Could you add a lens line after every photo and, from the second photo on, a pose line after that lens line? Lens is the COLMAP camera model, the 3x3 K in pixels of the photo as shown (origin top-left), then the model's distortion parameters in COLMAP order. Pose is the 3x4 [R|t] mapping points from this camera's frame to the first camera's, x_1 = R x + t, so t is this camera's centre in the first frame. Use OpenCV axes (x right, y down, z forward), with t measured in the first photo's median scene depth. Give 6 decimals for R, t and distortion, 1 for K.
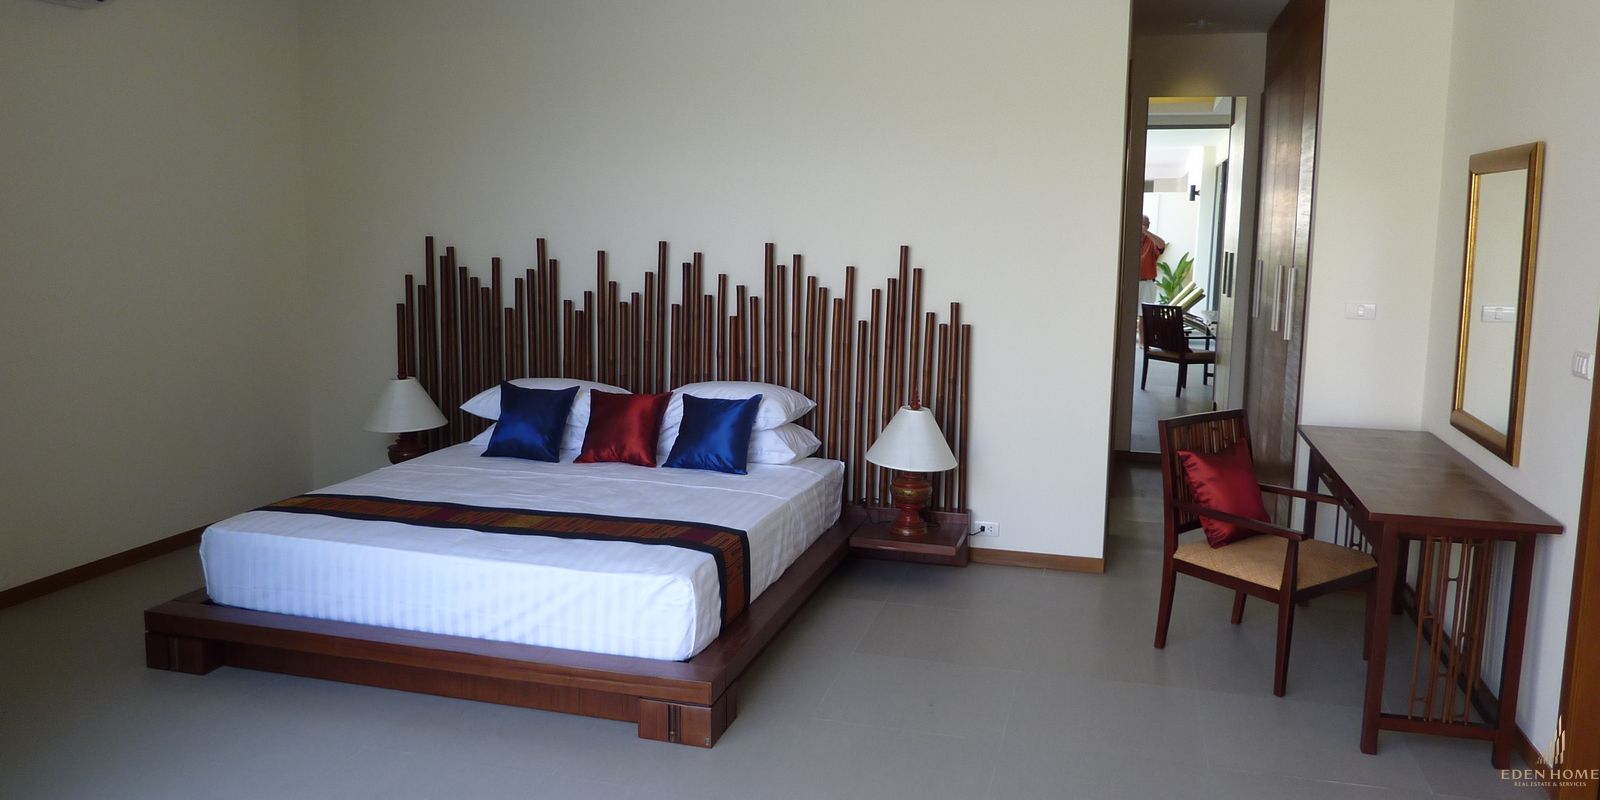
lens RADIAL K [[1193.1, 0, 797.0], [0, 1193.1, 394.8], [0, 0, 1]] dist [-0.009946, -0.025440]
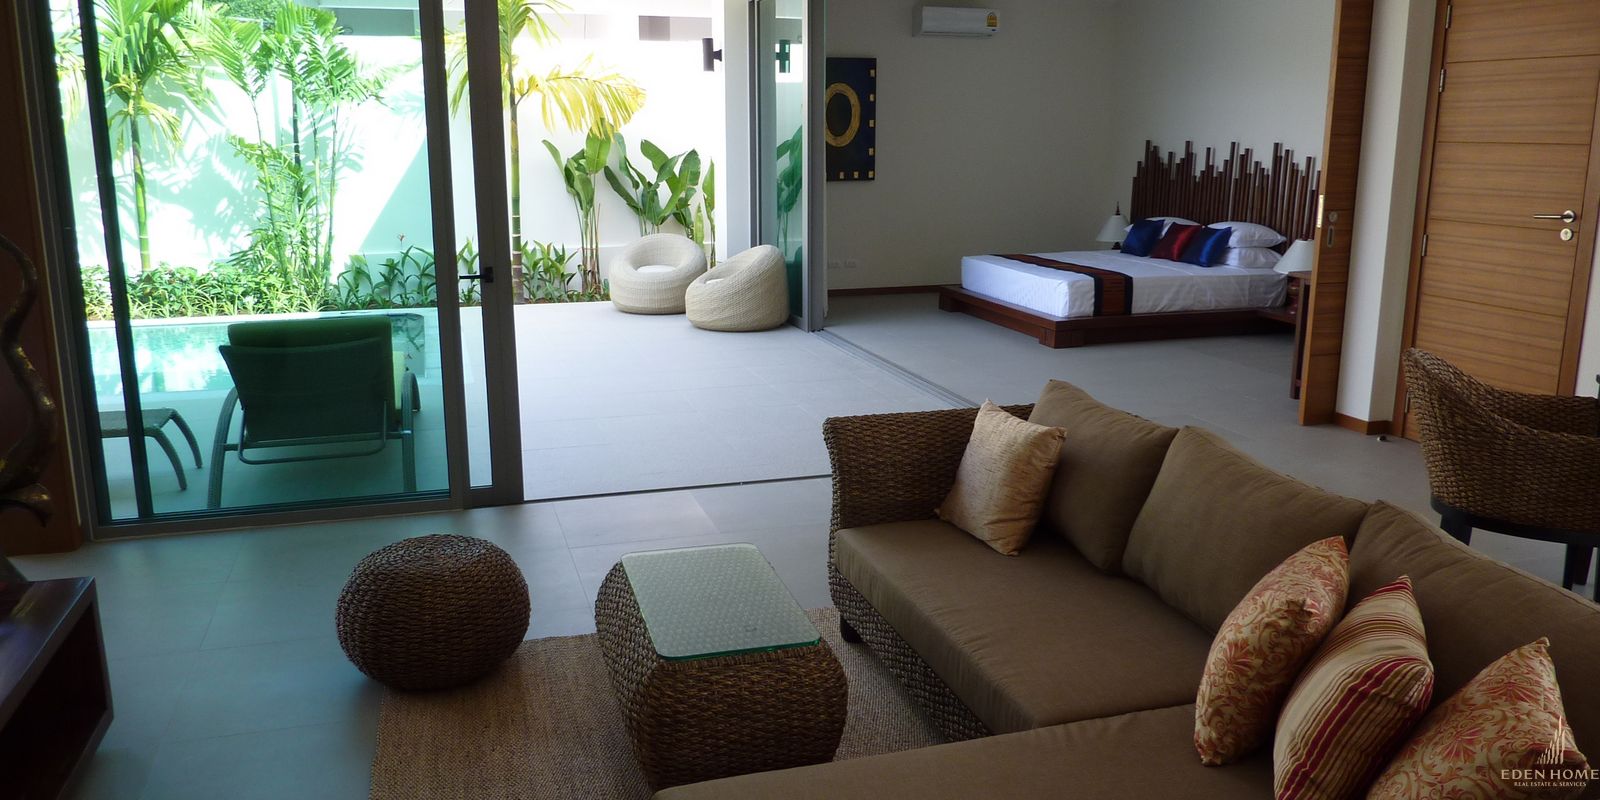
lens RADIAL K [[1225.1, 0, 804.2], [0, 1225.1, 395.3], [0, 0, 1]] dist [-0.010564, -0.002892]
pose [[0.544969, 0.168575, -0.821335, 1.113657], [-0.115234, 0.985343, 0.125777, 0.087149], [0.830500, 0.026101, 0.556407, -0.521922]]
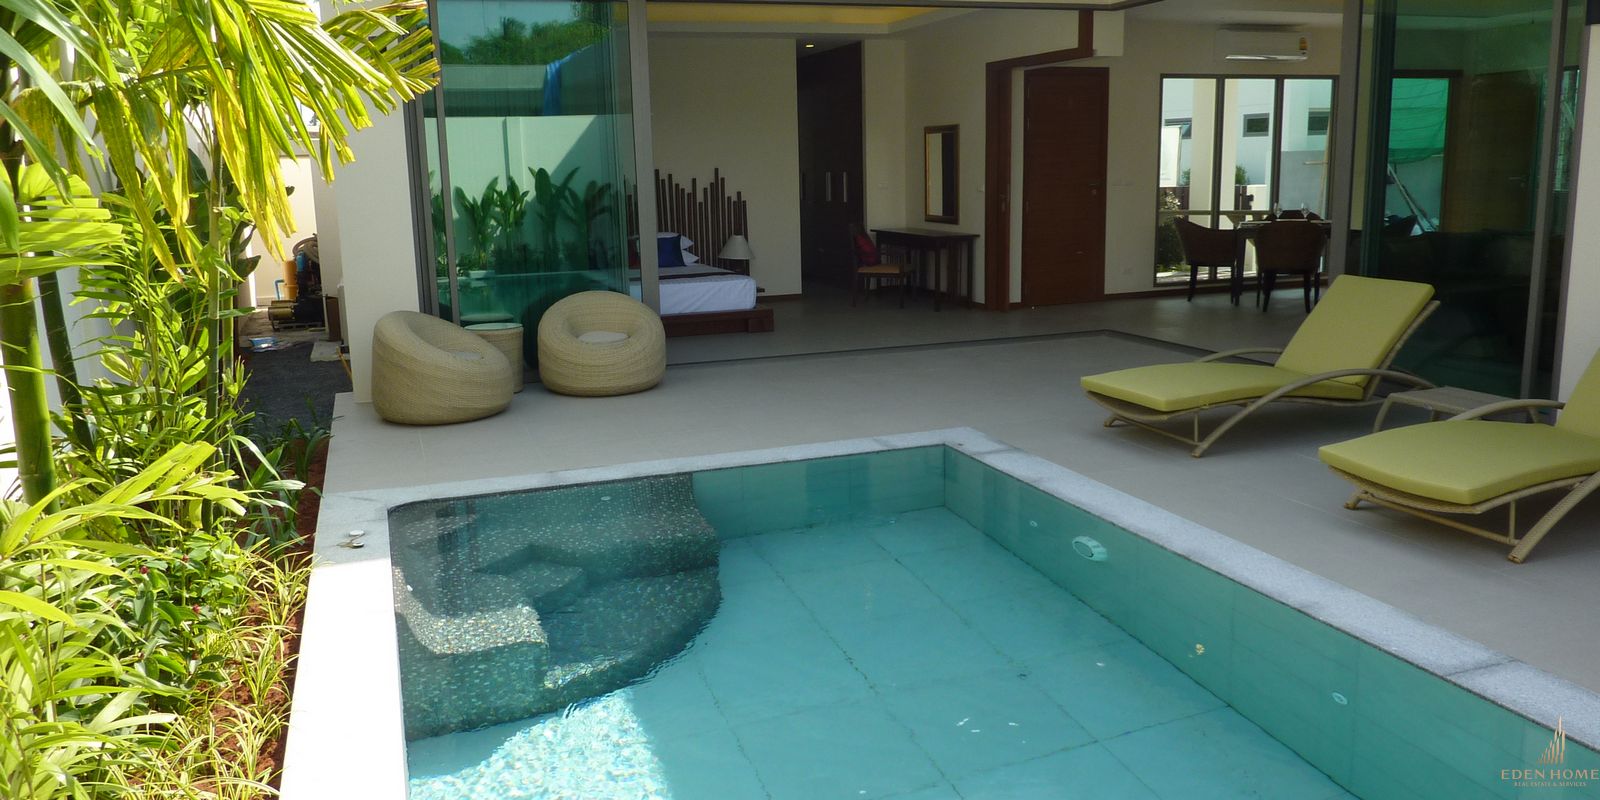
lens RADIAL K [[1193.1, 0, 797.0], [0, 1193.1, 394.8], [0, 0, 1]] dist [-0.009946, -0.025440]
pose [[0.812670, -0.142826, 0.564949, -1.136137], [0.117993, 0.989747, 0.080489, 0.141516], [-0.570653, 0.001249, 0.821190, -0.977230]]
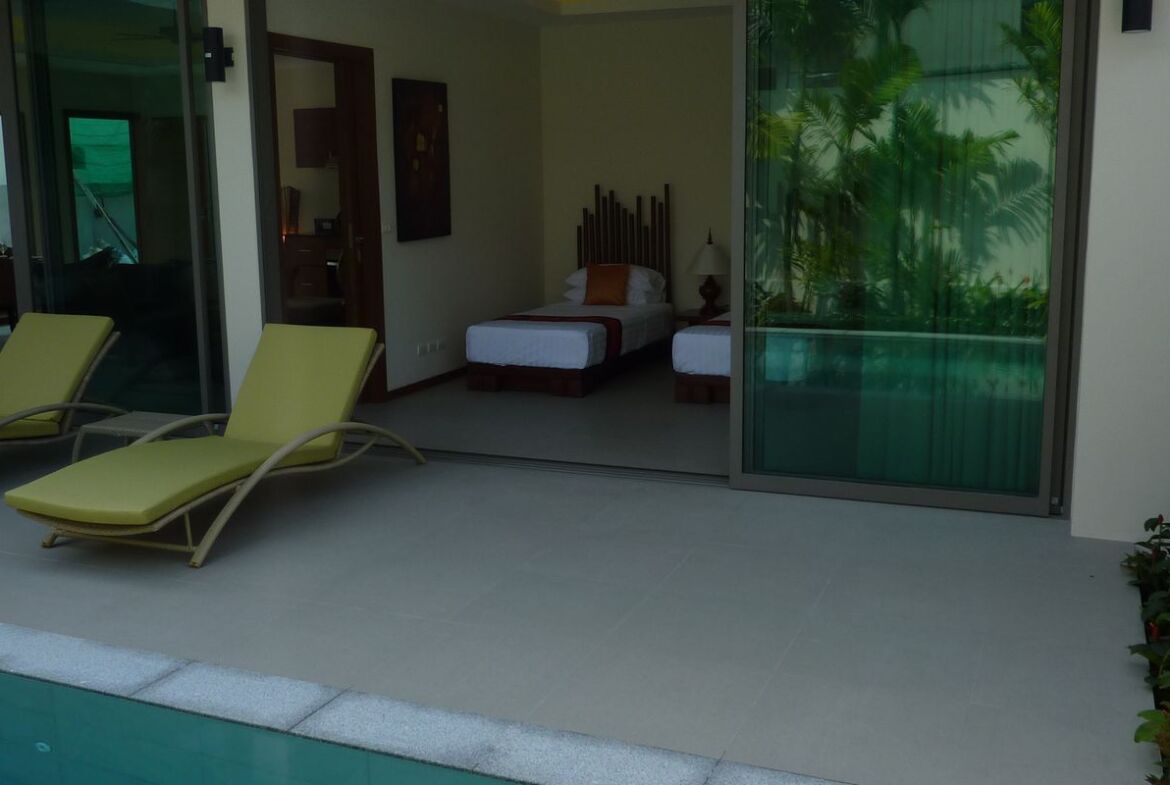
lens RADIAL K [[1170.4, 0, 583.3], [0, 1170.4, 385.7], [0, 0, 1]] dist [0.008758, -0.096093]
pose [[0.114006, -0.186381, 0.975841, -1.093487], [0.151118, 0.974068, 0.168388, 0.141591], [-0.981920, 0.128270, 0.139215, -1.017308]]
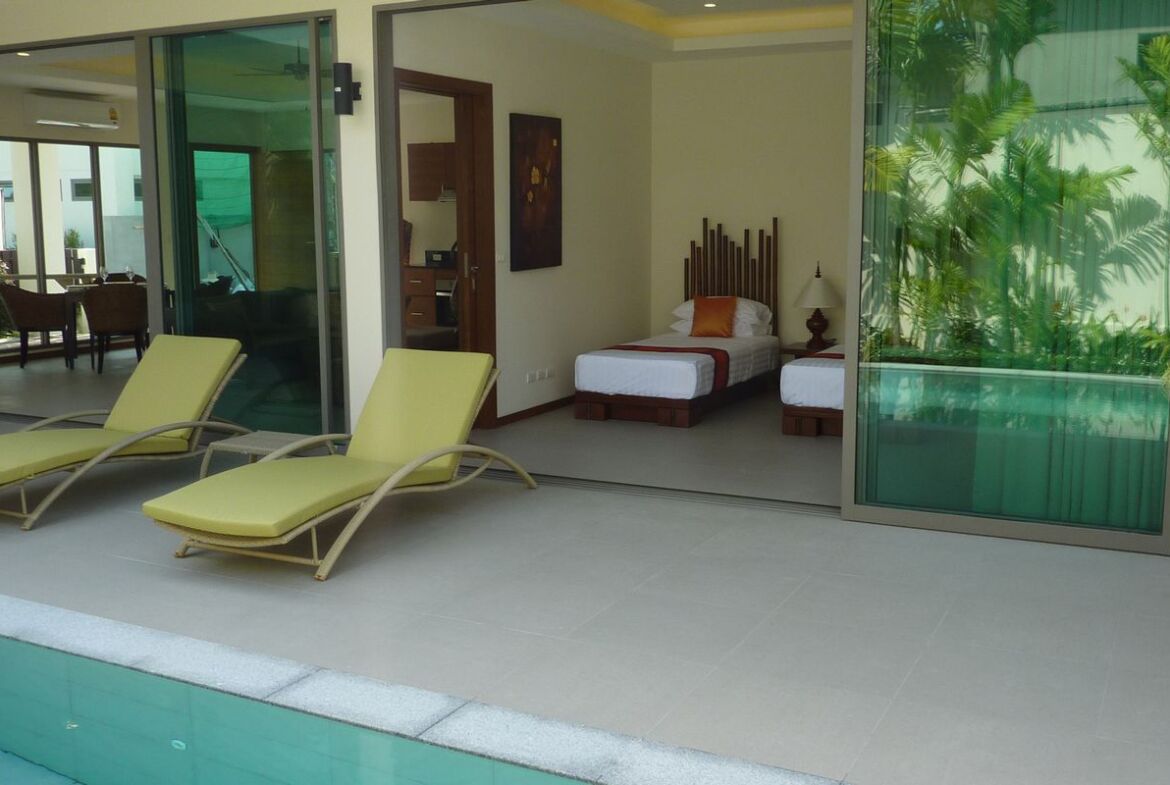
lens RADIAL K [[1170.4, 0, 583.3], [0, 1170.4, 385.7], [0, 0, 1]] dist [0.008758, -0.096093]
pose [[0.195027, -0.154217, 0.968598, -1.112461], [0.144599, 0.981290, 0.127123, 0.144010], [-0.970080, 0.115266, 0.213678, -1.001412]]
